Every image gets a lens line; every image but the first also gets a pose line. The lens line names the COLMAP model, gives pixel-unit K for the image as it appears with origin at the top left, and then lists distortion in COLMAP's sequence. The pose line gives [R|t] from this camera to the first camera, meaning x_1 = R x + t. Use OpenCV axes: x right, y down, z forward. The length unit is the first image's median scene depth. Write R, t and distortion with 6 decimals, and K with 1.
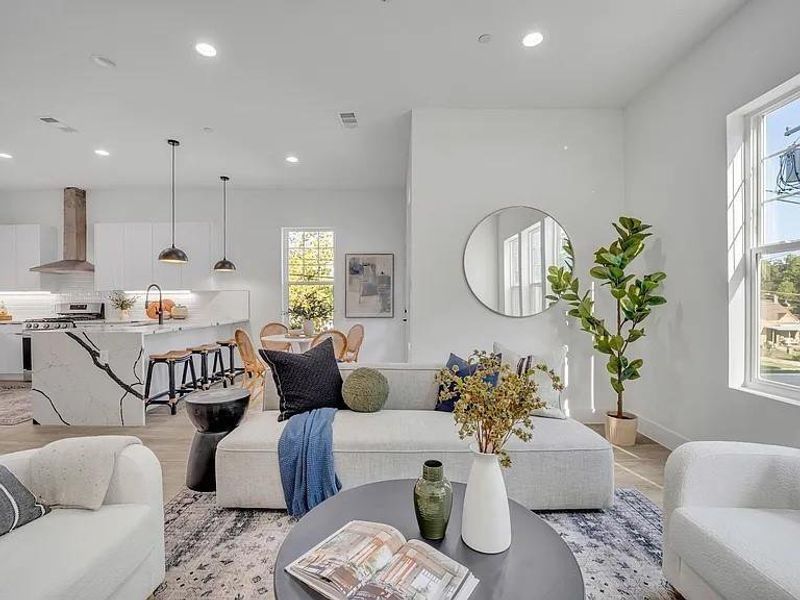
lens RADIAL K [[372.7, 0, 405.5], [0, 372.7, 305.8], [0, 0, 1]] dist [-0.023687, -0.000756]
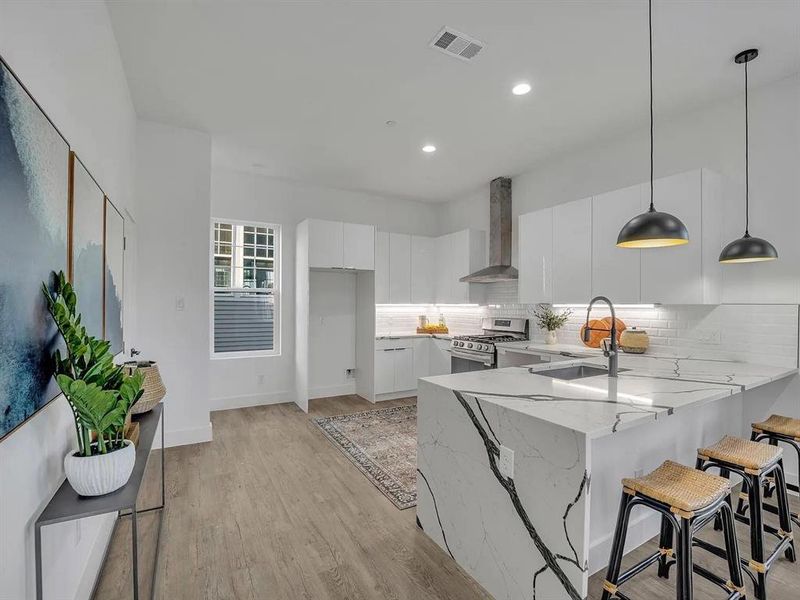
lens RADIAL K [[372.7, 0, 398.4], [0, 372.7, 304.2], [0, 0, 1]] dist [-0.023687, -0.000756]
pose [[0.496442, 0.005861, -0.868050, -0.303176], [-0.016760, 0.999856, -0.002834, -0.033384], [0.867908, 0.015956, 0.496468, 0.402527]]
